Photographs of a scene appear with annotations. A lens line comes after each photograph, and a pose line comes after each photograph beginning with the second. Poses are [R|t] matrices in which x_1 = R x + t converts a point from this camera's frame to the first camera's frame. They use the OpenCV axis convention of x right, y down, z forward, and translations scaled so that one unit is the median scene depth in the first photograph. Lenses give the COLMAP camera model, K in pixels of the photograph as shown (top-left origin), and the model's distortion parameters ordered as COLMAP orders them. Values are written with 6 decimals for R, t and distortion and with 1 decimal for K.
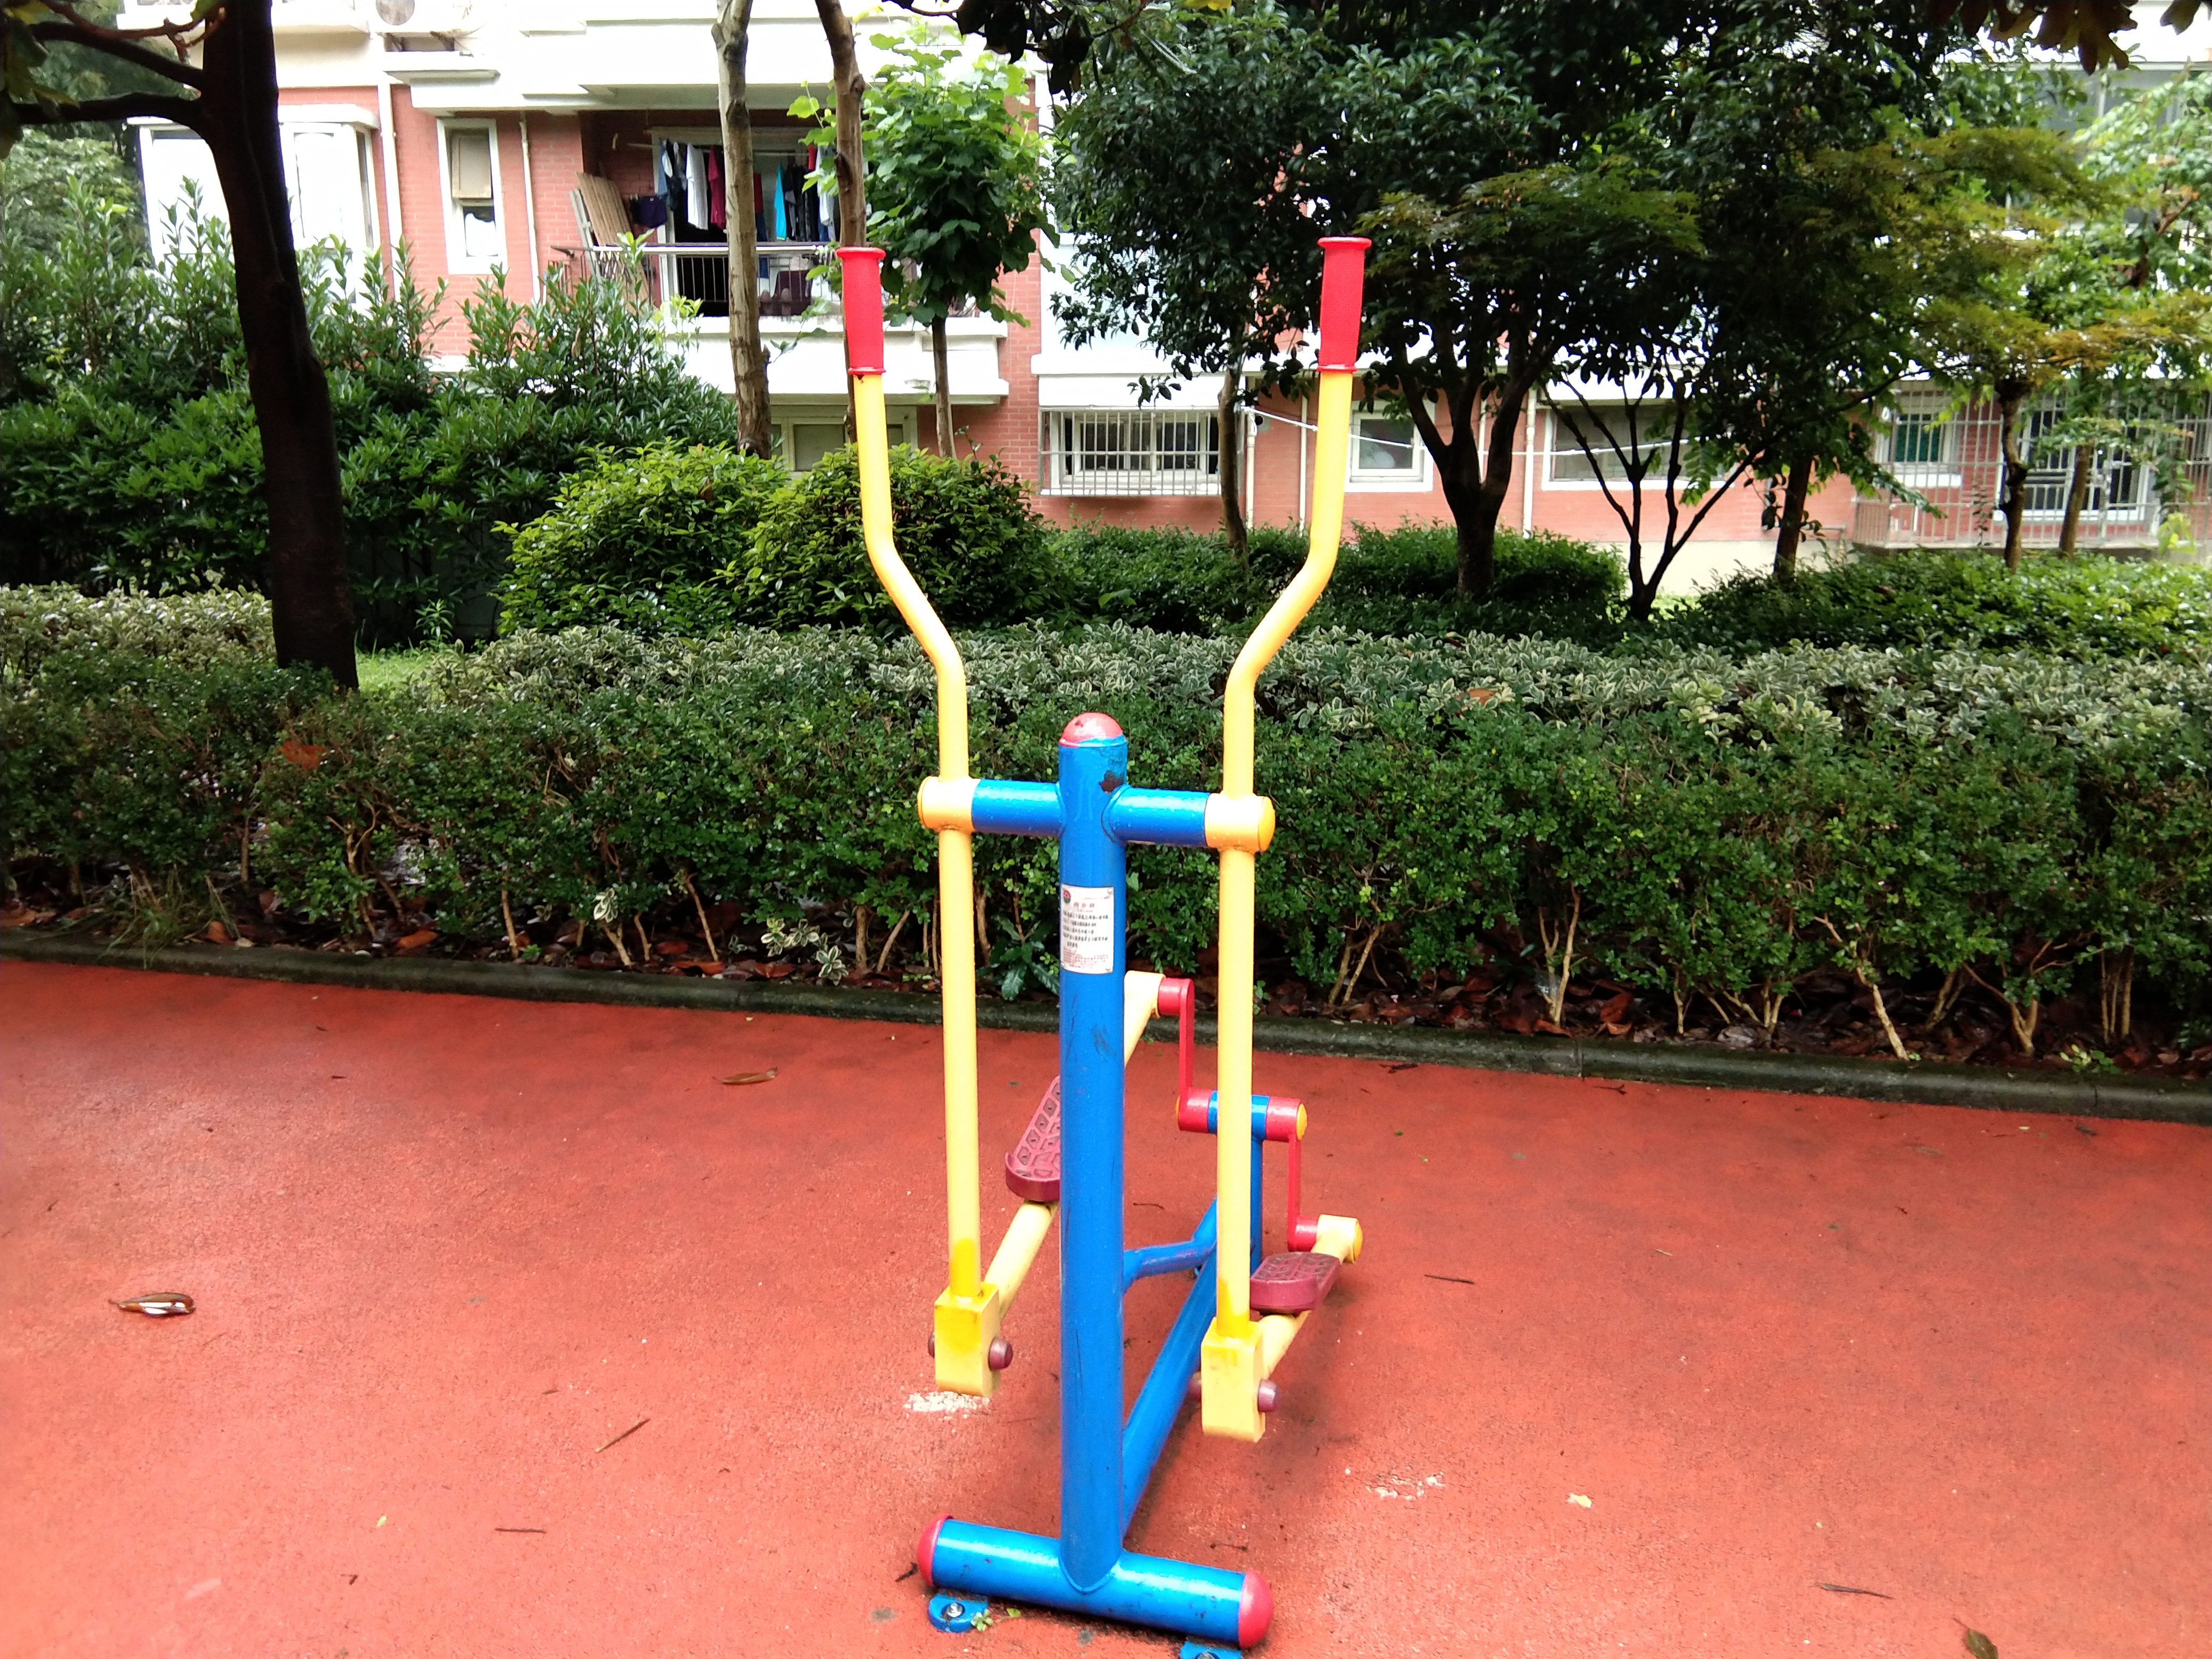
lens RADIAL K [[1759.0, 0, 1086.7], [0, 1759.0, 826.7], [0, 0, 1]] dist [0.043246, -0.036508]
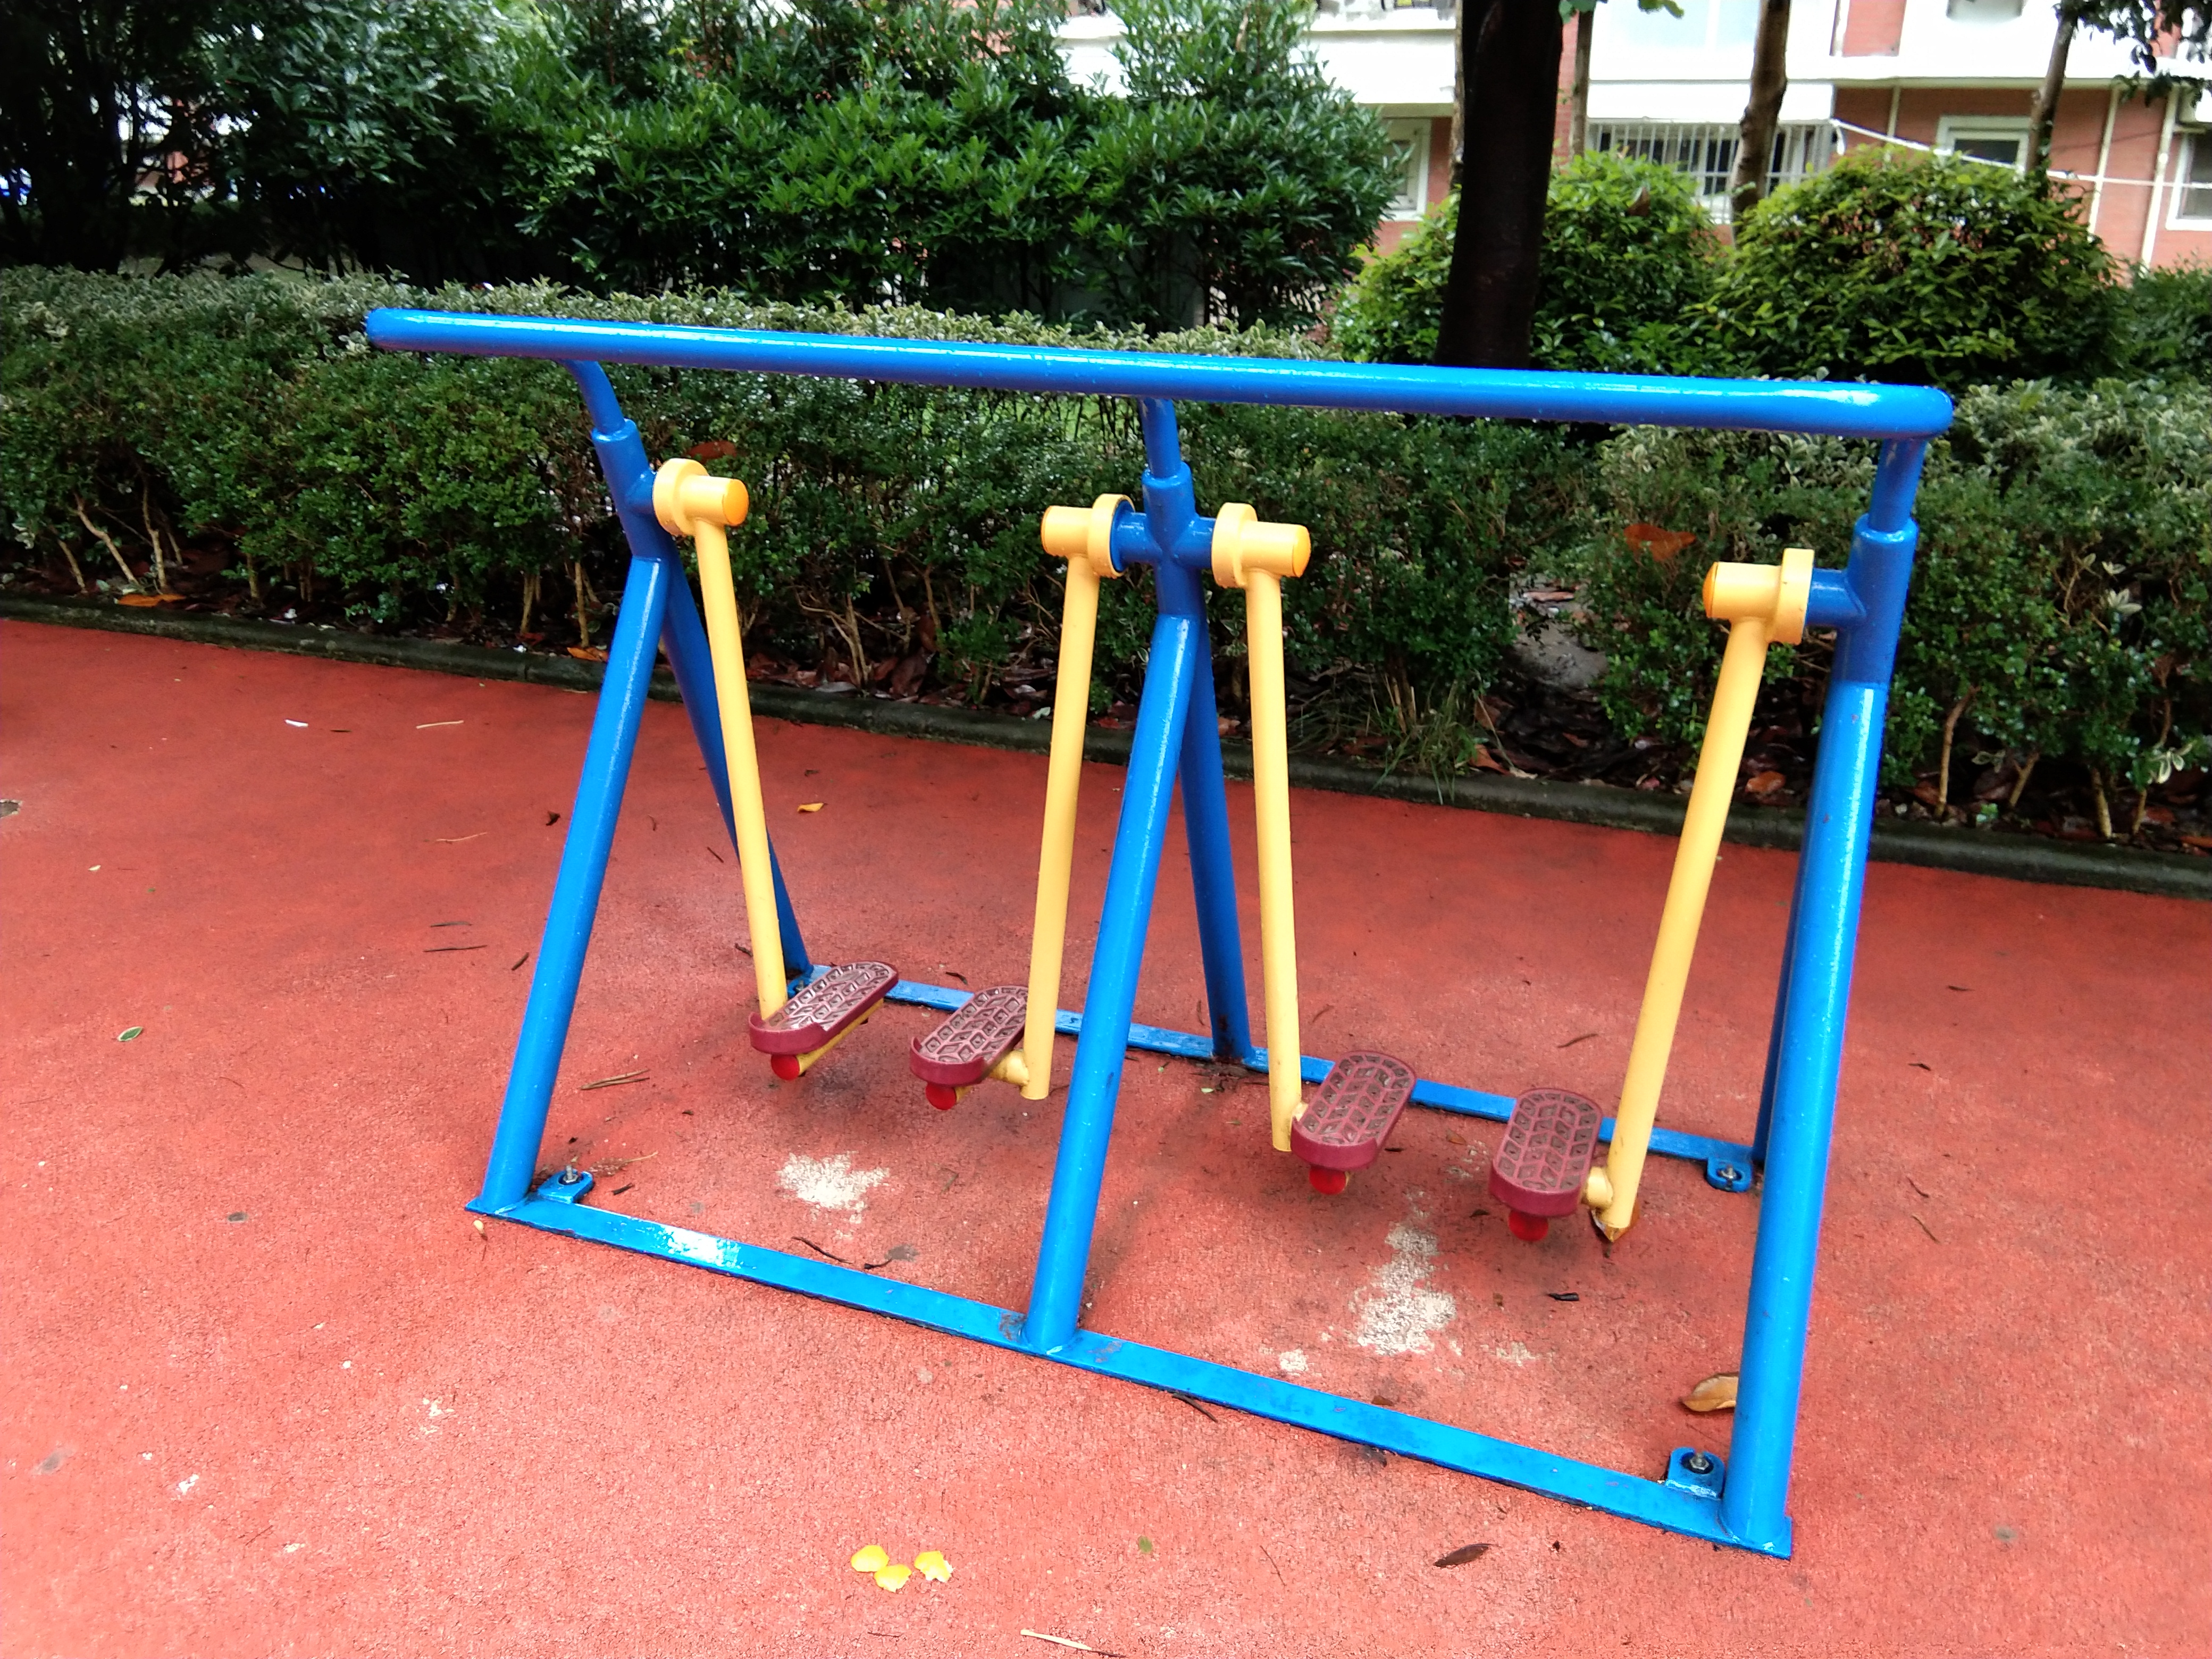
lens RADIAL K [[1759.0, 0, 1125.1], [0, 1759.0, 819.6], [0, 0, 1]] dist [0.043246, -0.036508]
pose [[0.995591, 0.045378, -0.082097, -0.265406], [-0.033779, 0.989922, 0.137525, -0.008686], [0.087510, -0.134145, 0.987090, 0.078887]]
